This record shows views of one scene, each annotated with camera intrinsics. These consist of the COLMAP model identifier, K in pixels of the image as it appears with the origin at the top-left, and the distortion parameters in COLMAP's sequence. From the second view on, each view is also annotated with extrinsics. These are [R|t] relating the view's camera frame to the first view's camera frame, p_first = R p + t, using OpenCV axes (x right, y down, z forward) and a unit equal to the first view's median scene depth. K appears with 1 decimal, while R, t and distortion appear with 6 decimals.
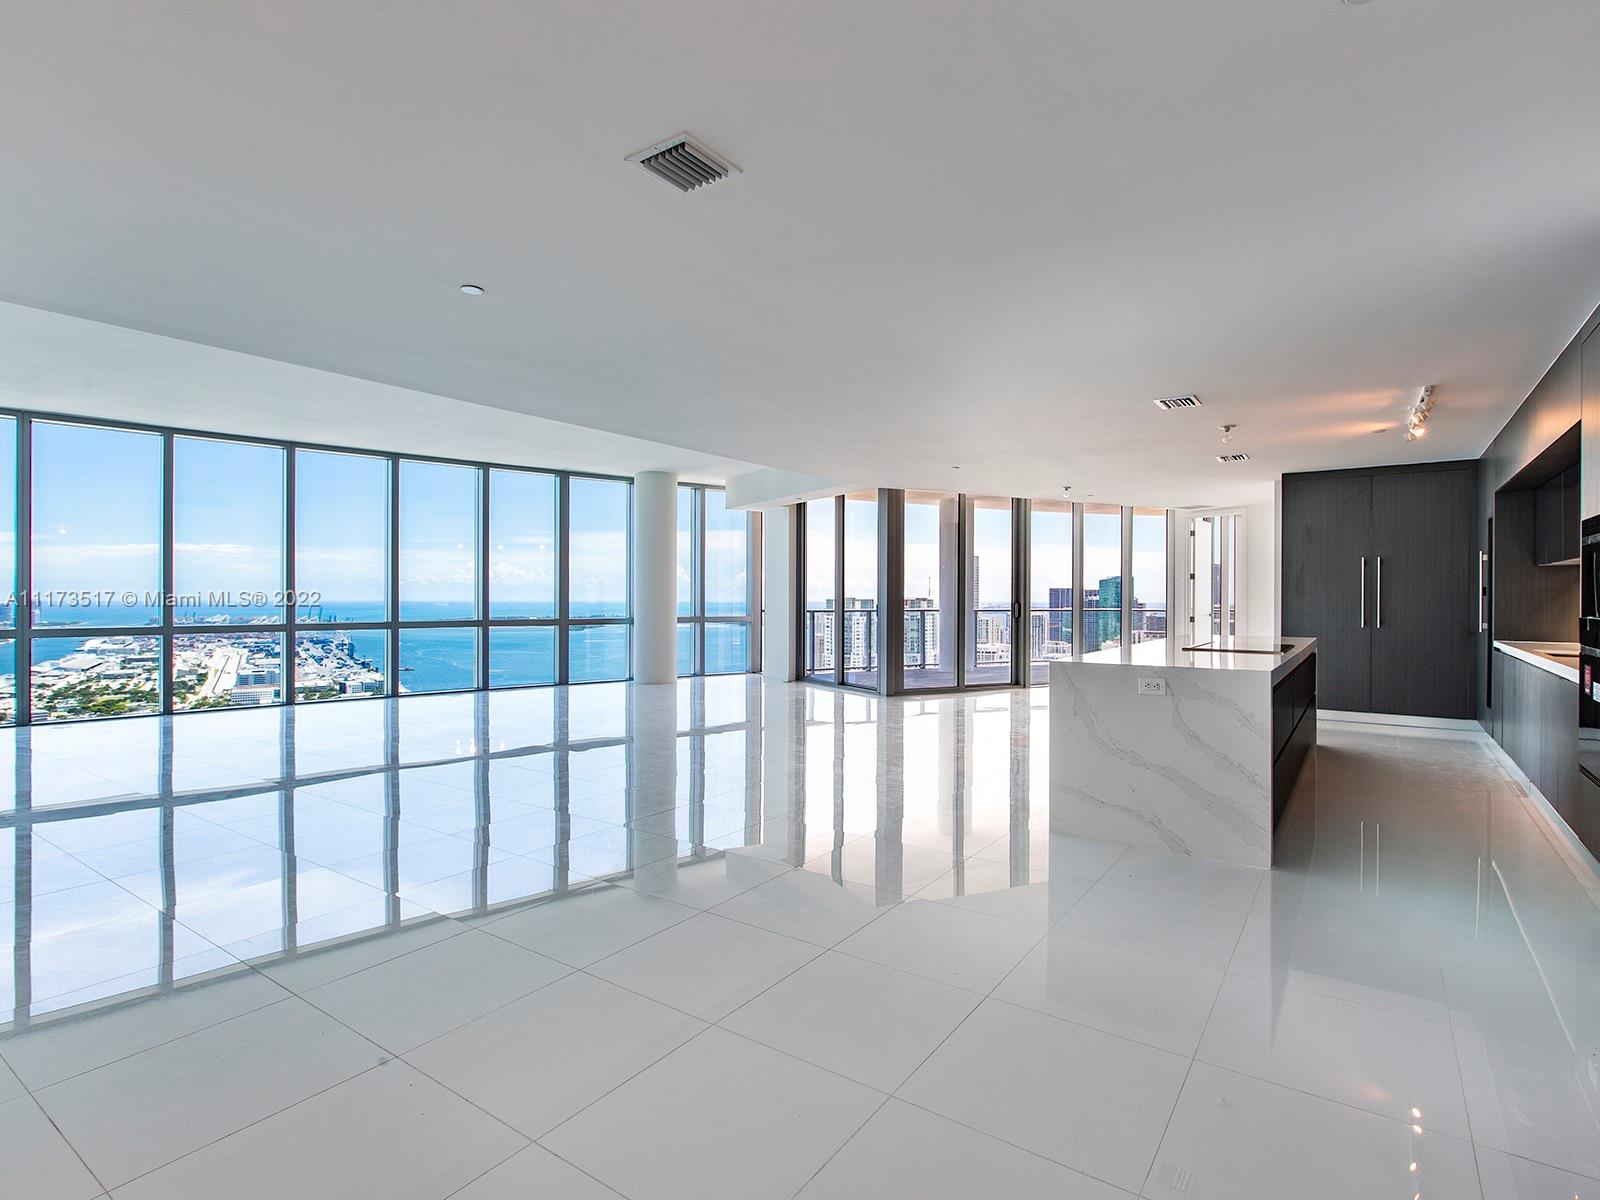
lens RADIAL K [[764.7, 0, 892.4], [0, 764.7, 599.5], [0, 0, 1]] dist [0.021187, -0.000058]
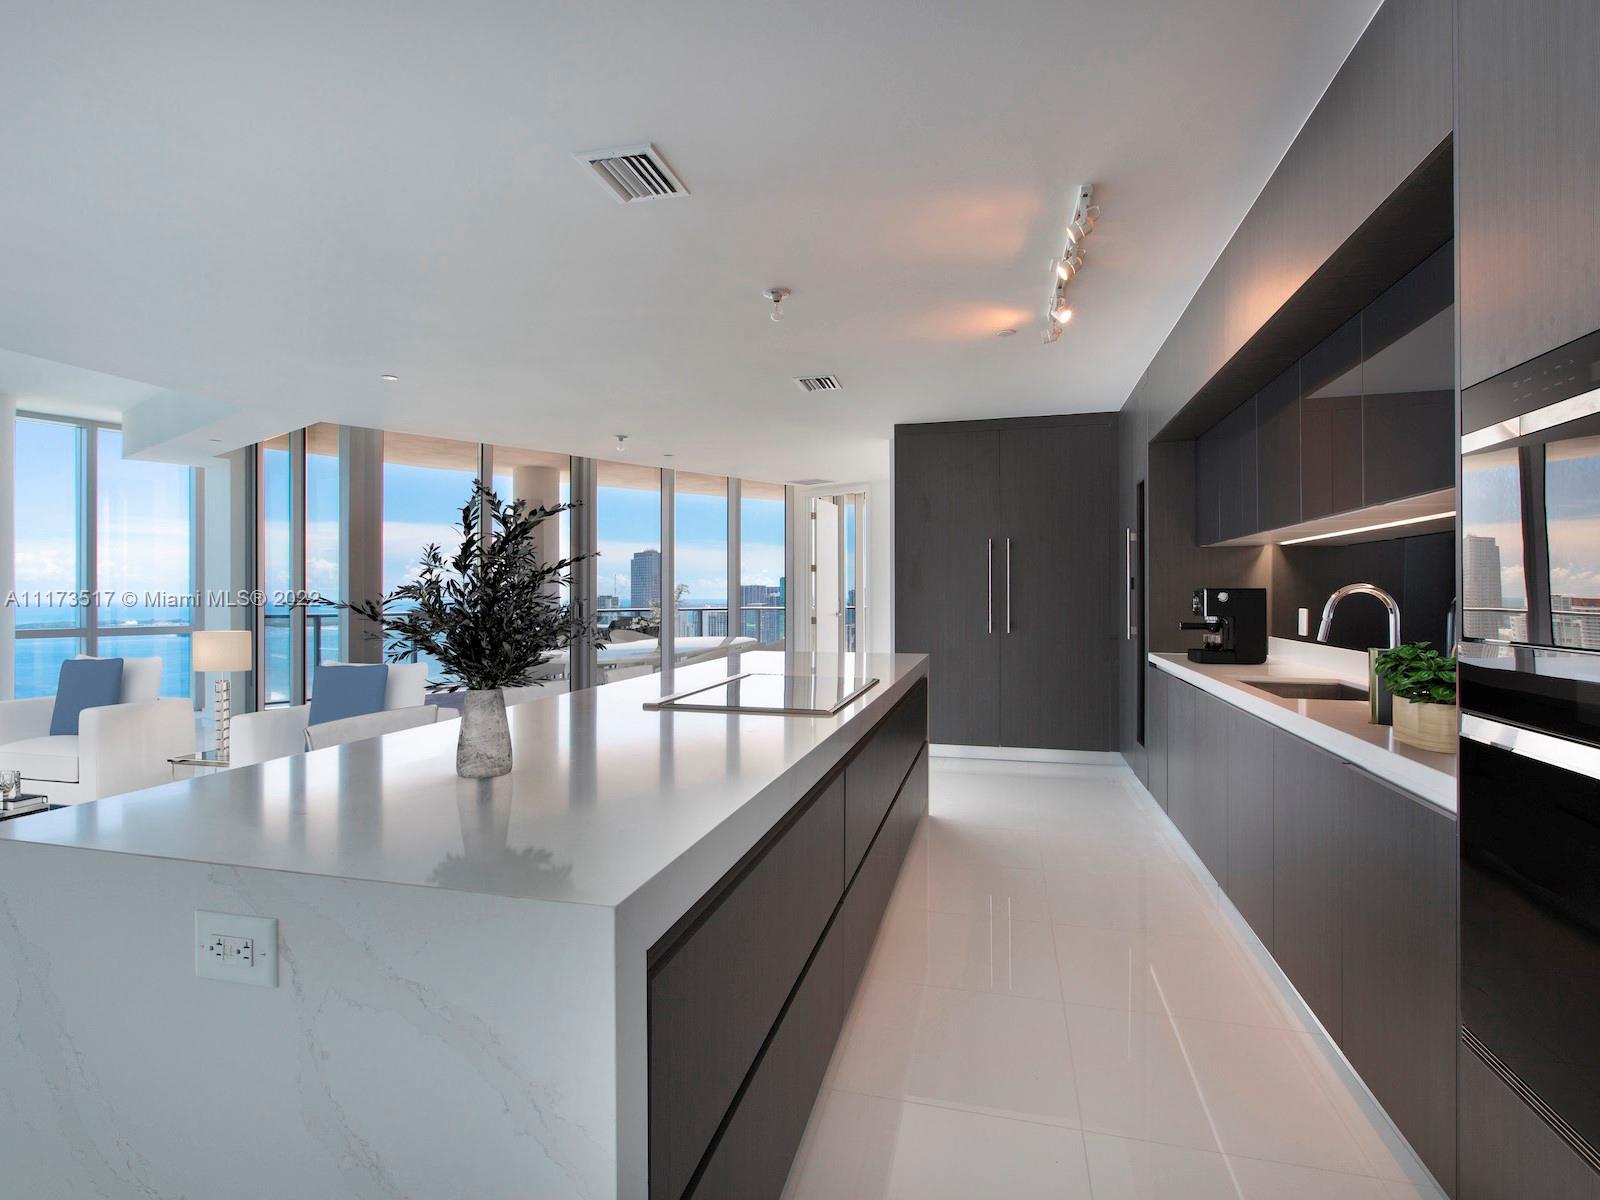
lens RADIAL K [[739.8, 0, 815.7], [0, 739.8, 594.4], [0, 0, 1]] dist [-0.000031, 0.000100]
pose [[0.952841, -0.004601, 0.303435, 0.265513], [0.005470, 0.999983, -0.002012, -0.000444], [-0.303420, 0.003577, 0.952850, 0.422583]]
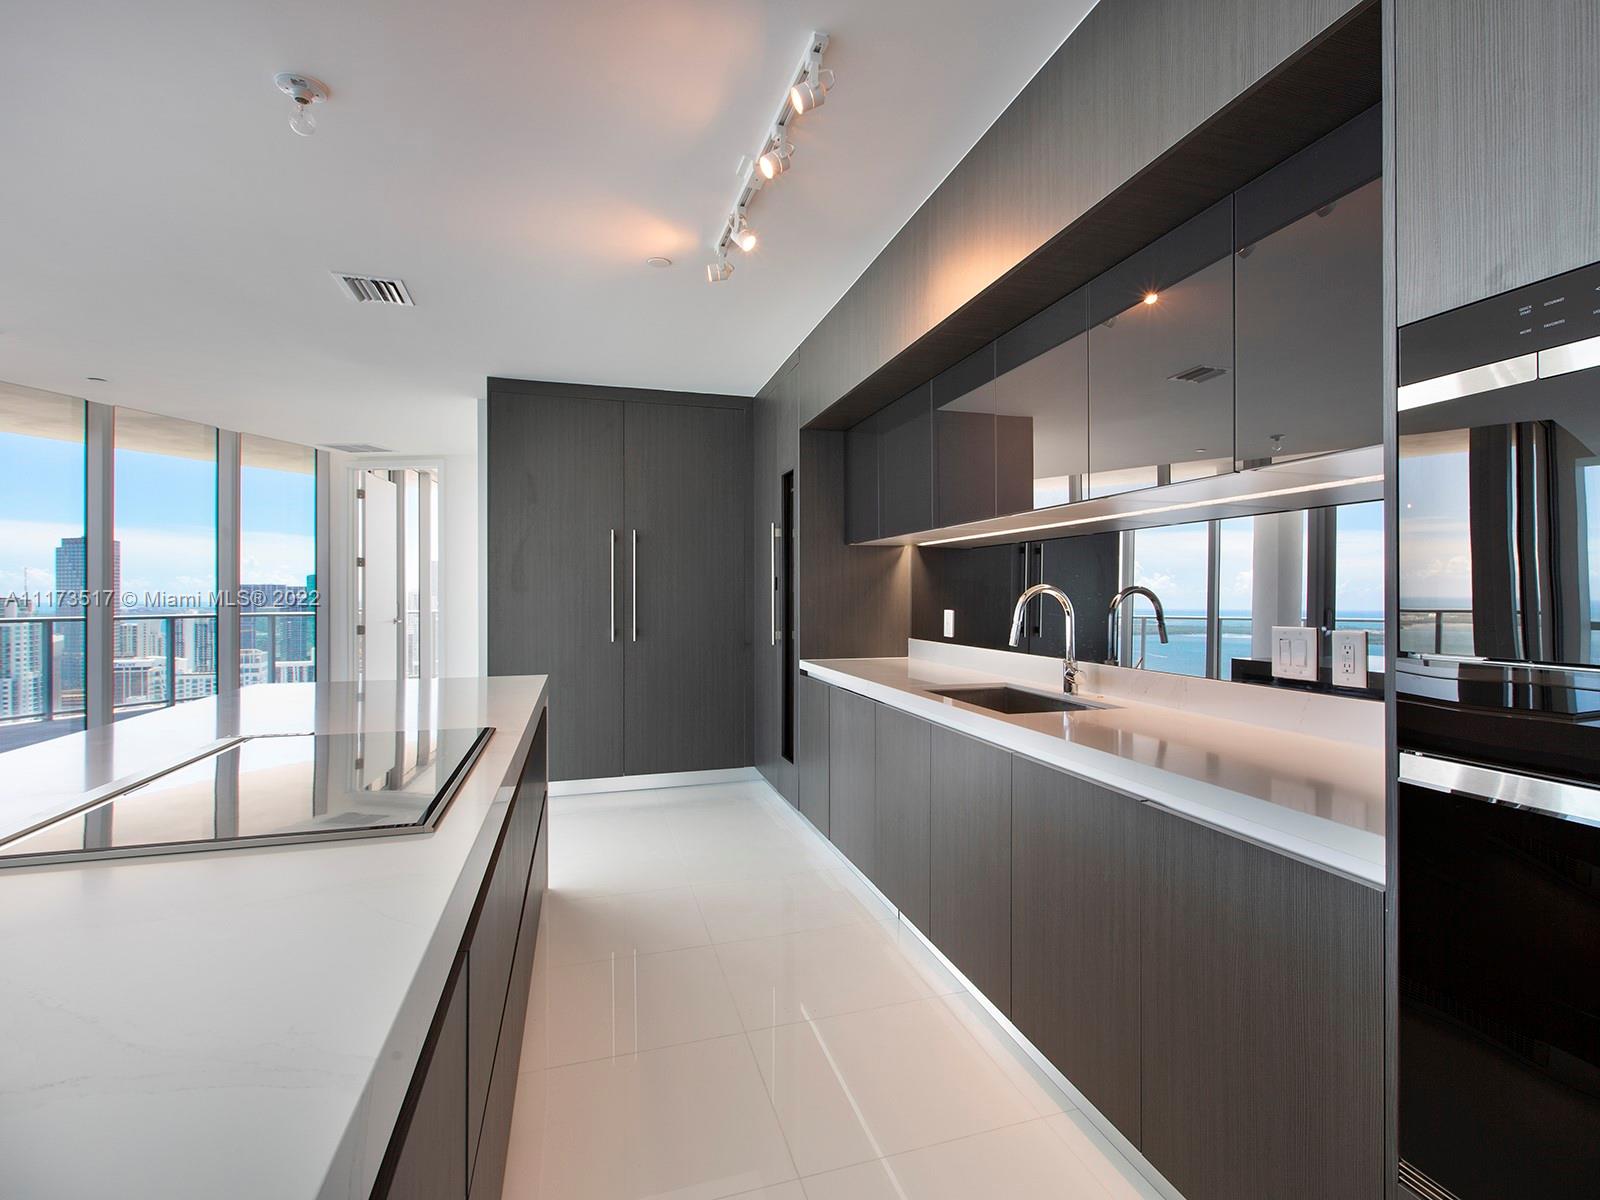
lens RADIAL K [[739.8, 0, 815.7], [0, 739.8, 594.4], [0, 0, 1]] dist [-0.000031, 0.000100]
pose [[0.650568, -0.004884, 0.759433, 0.300269], [0.007020, 0.999975, 0.000418, -0.001351], [-0.759416, 0.005059, 0.650586, 0.556707]]
